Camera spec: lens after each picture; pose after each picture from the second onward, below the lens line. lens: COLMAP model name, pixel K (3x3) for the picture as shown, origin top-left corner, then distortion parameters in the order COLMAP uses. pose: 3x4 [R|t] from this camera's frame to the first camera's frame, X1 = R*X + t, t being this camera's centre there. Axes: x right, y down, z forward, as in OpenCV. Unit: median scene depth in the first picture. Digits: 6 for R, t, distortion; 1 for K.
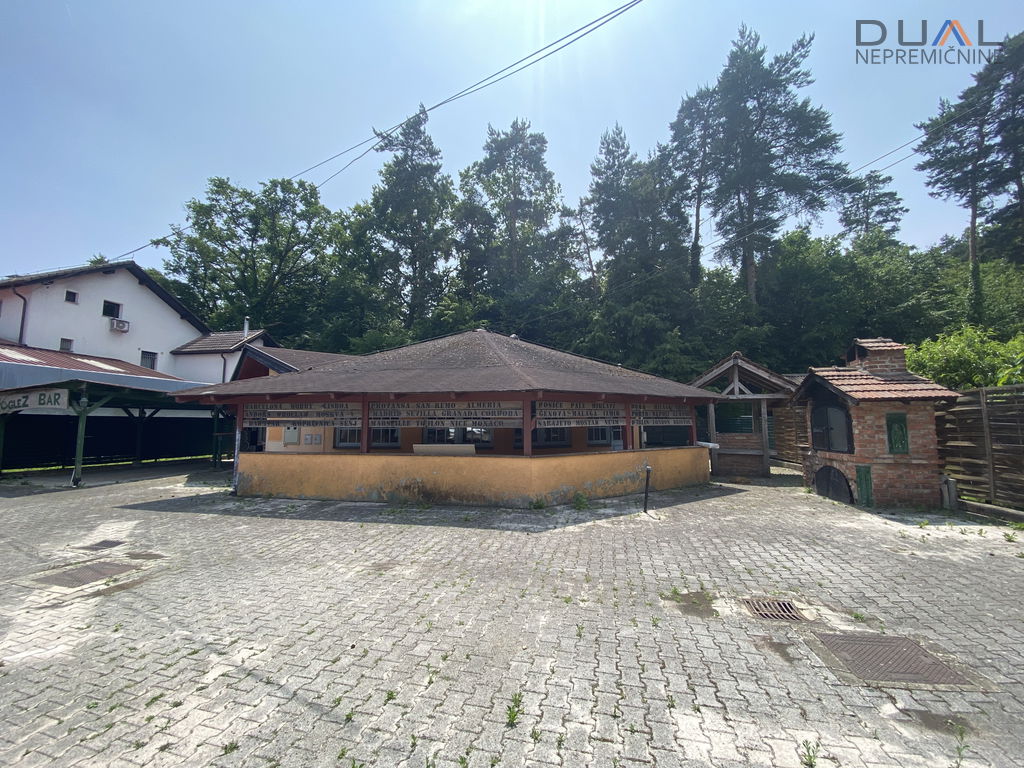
lens RADIAL K [[412.5, 0, 521.5], [0, 412.5, 388.6], [0, 0, 1]] dist [-0.023147, -0.004385]
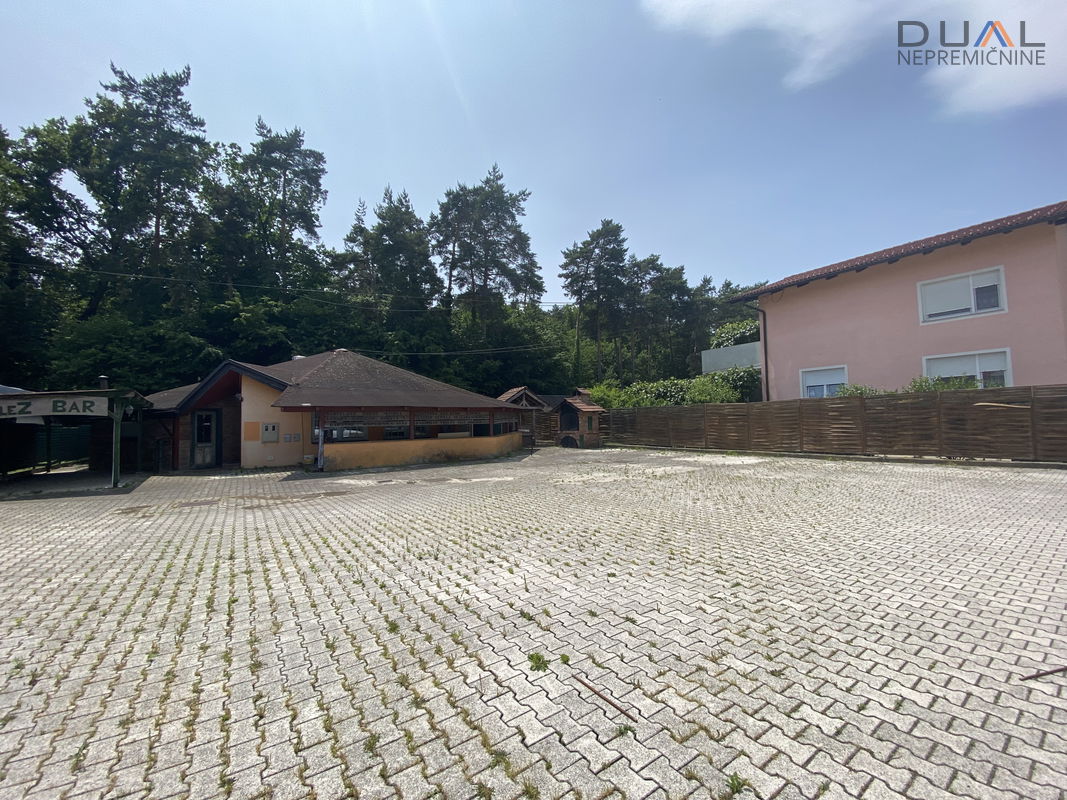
lens RADIAL K [[429.8, 0, 526.7], [0, 429.8, 402.0], [0, 0, 1]] dist [-0.023147, -0.004385]
pose [[0.687548, 0.015947, 0.725964, -1.051728], [-0.042572, 0.998924, 0.018375, -0.049956], [-0.724890, -0.043540, 0.687487, -0.511192]]
